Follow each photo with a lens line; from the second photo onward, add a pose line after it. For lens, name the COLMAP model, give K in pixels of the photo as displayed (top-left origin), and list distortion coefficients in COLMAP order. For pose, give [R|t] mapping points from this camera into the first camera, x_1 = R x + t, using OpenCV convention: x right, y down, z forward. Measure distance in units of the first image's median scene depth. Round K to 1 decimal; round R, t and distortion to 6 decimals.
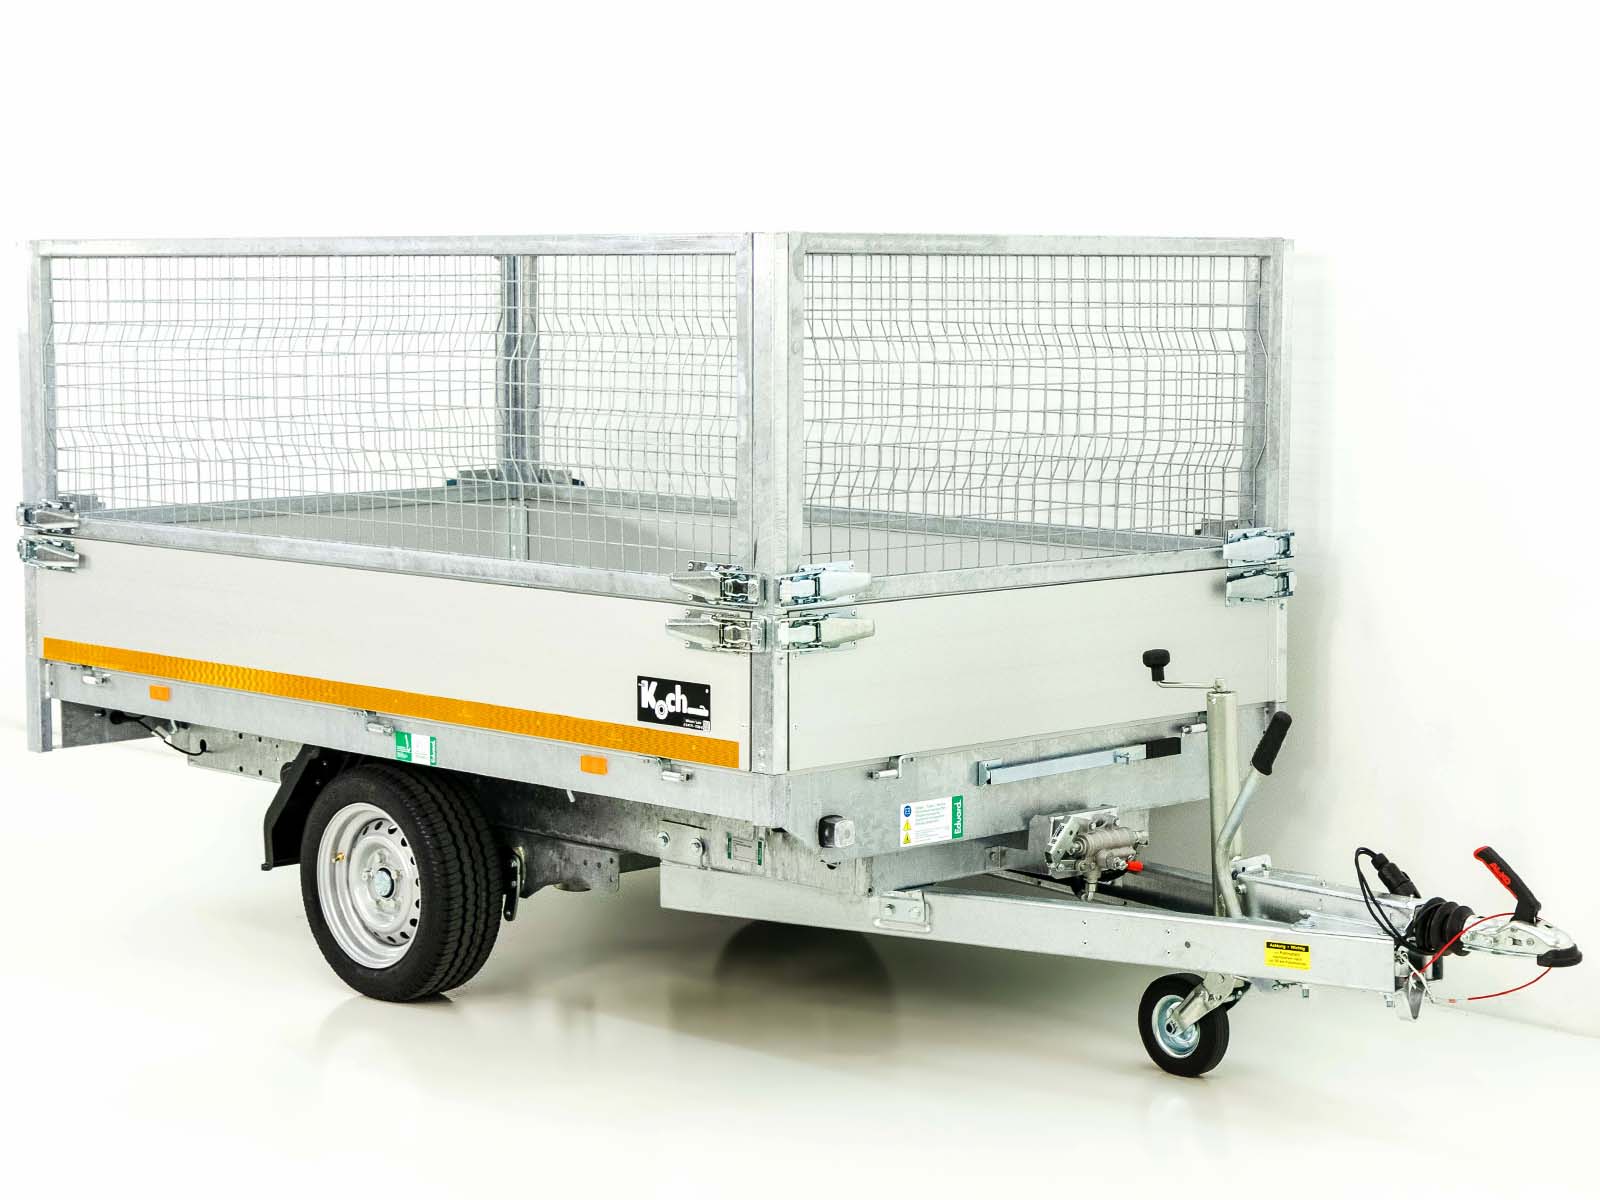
lens RADIAL K [[3309.5, 0, 800.0], [0, 3309.5, 600.0], [0, 0, 1]] dist [0.018116, -0.032139]
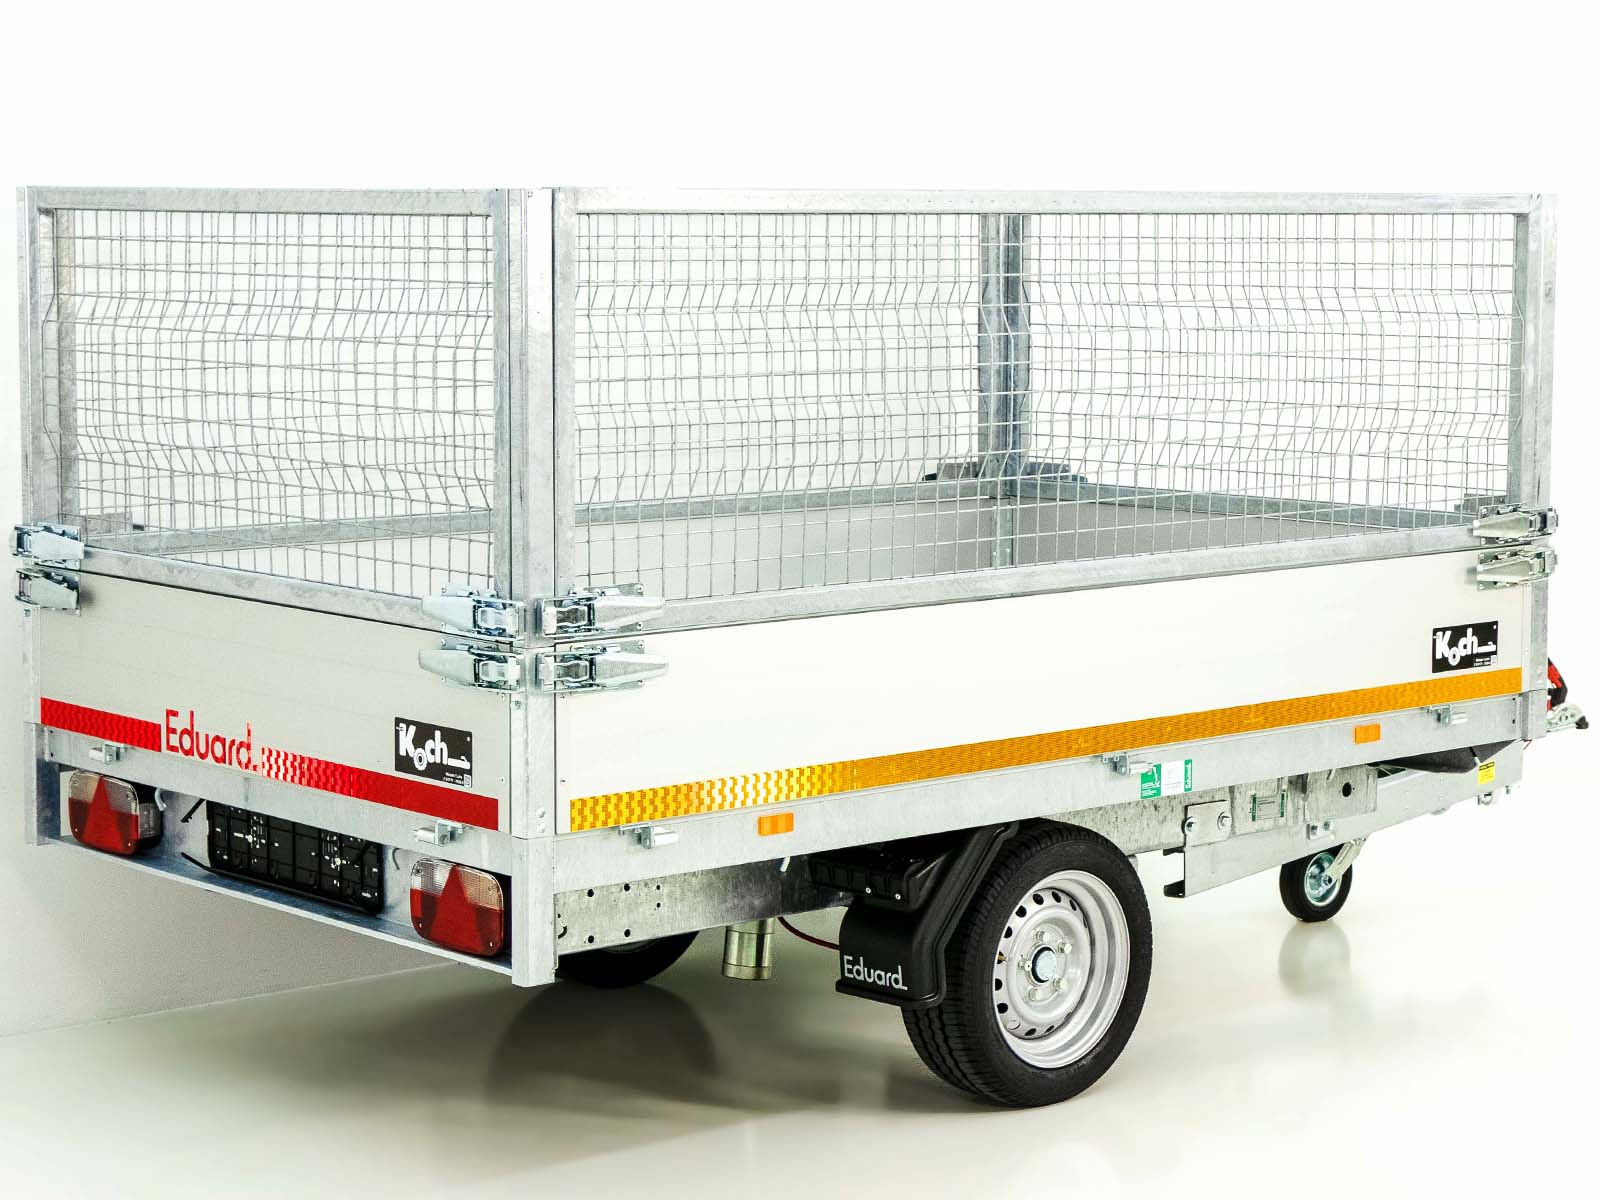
lens RADIAL K [[3521.0, 0, 800.0], [0, 3521.0, 600.0], [0, 0, 1]] dist [-0.000485, -0.190208]
pose [[0.043504, -0.113776, 0.992553, -1.123512], [0.097486, 0.989236, 0.109123, -0.122342], [-0.994286, 0.092013, 0.054128, 1.124713]]
